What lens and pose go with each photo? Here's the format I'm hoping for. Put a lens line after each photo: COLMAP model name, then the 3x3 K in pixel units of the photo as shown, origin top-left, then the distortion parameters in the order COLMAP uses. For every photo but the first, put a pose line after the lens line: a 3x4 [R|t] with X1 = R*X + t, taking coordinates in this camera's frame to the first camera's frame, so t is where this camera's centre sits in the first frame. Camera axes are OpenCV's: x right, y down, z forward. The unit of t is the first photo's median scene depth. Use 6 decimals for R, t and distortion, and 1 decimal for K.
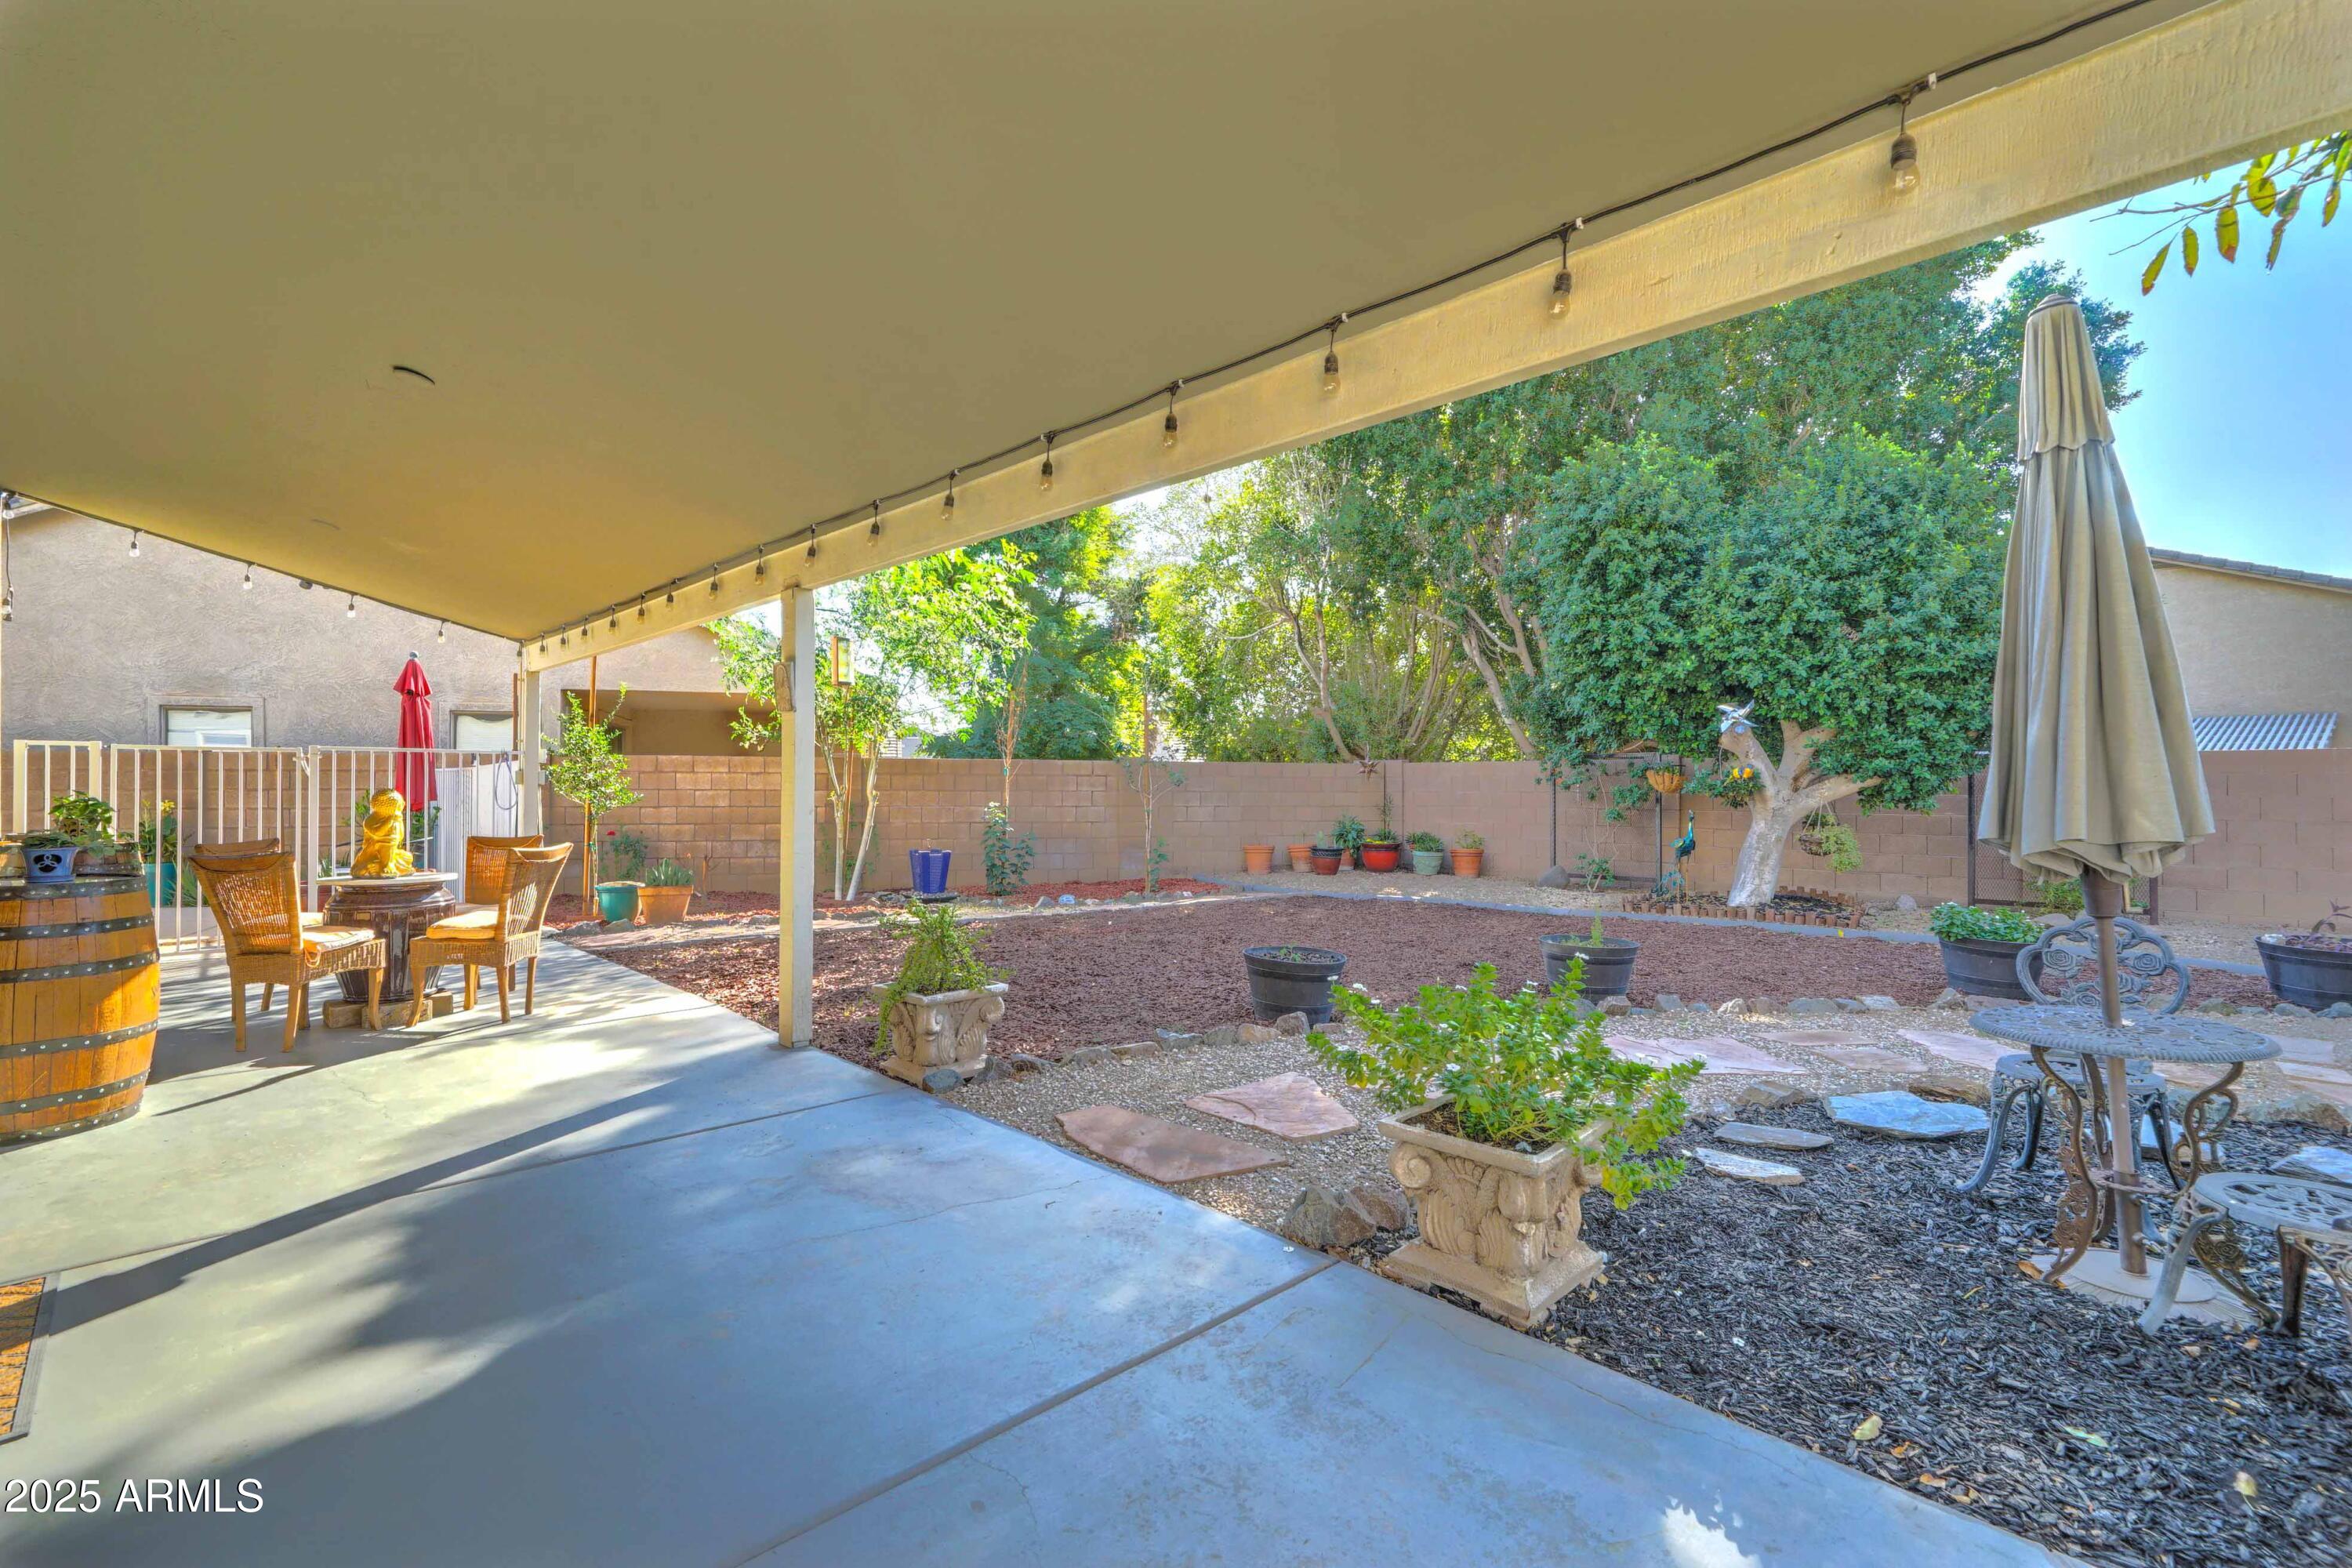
lens RADIAL K [[1089.9, 0, 1156.7], [0, 1089.9, 784.0], [0, 0, 1]] dist [0.015890, 0.000217]
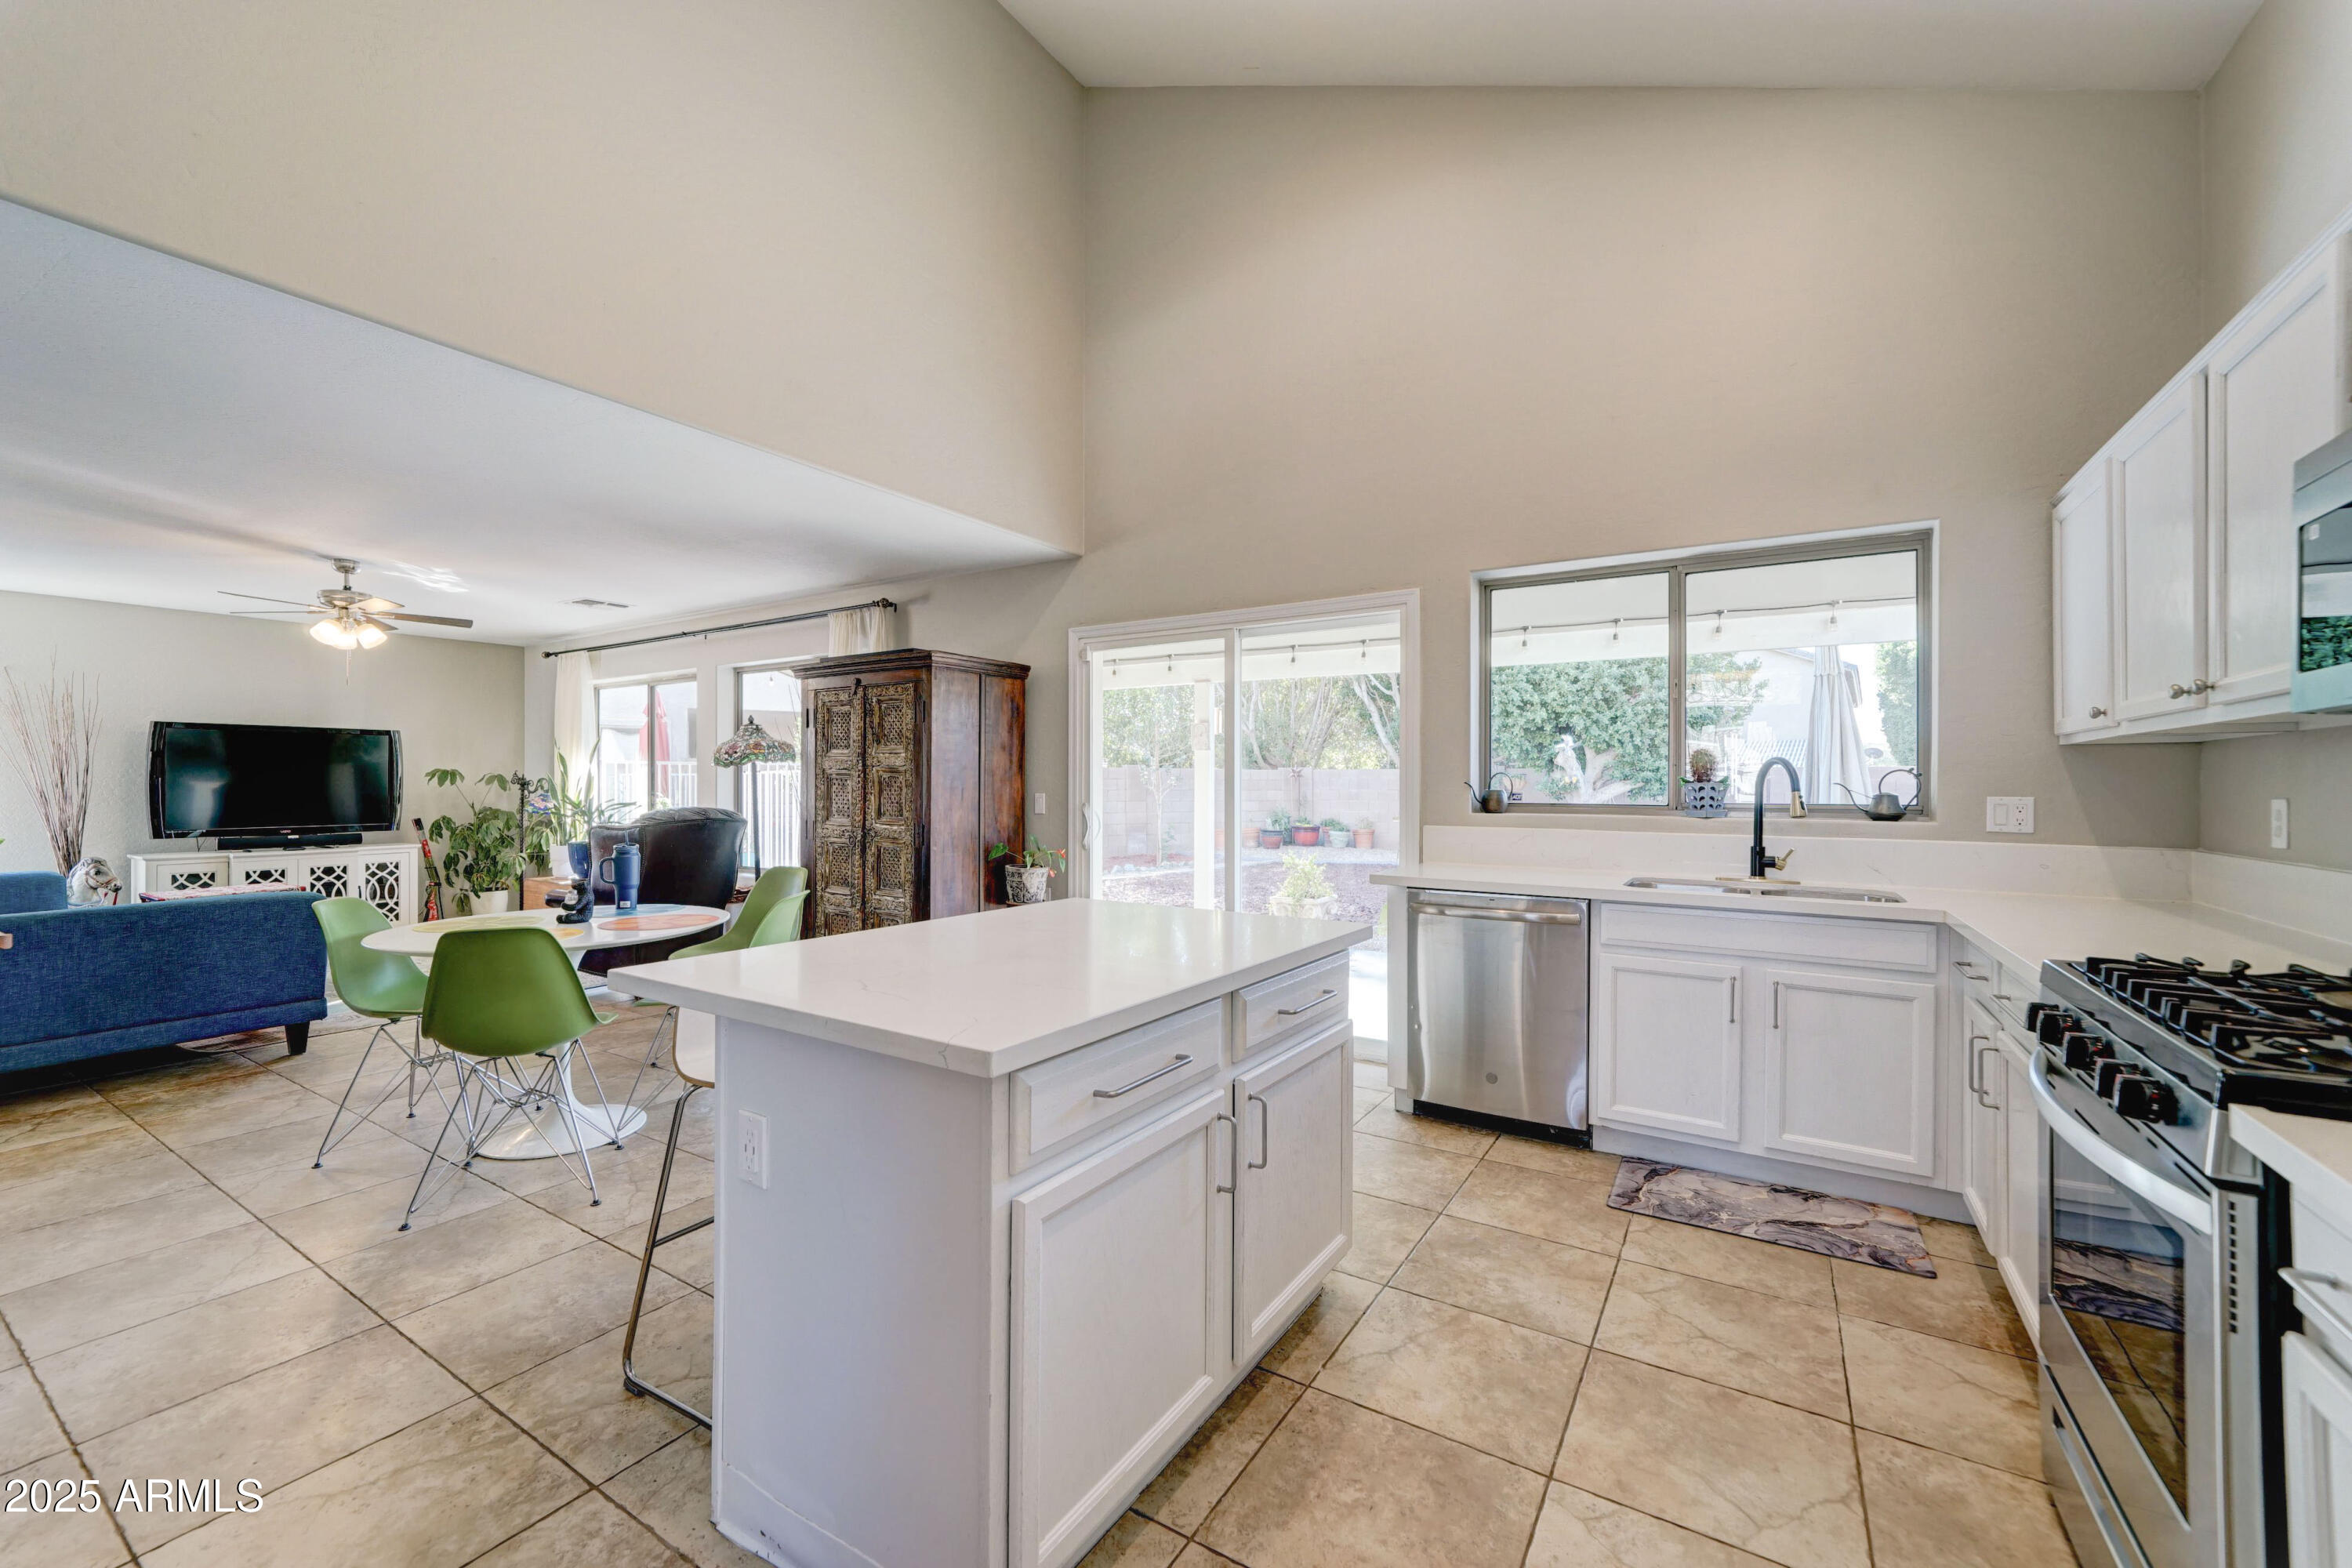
lens RADIAL K [[930.7, 0, 1183.0], [0, 930.7, 788.6], [0, 0, 1]] dist [-0.009710, 0.000368]
pose [[0.975632, -0.001018, 0.219412, -0.347843], [-0.000693, 0.999970, 0.007721, -0.007122], [-0.219414, -0.007685, 0.975602, -0.251789]]
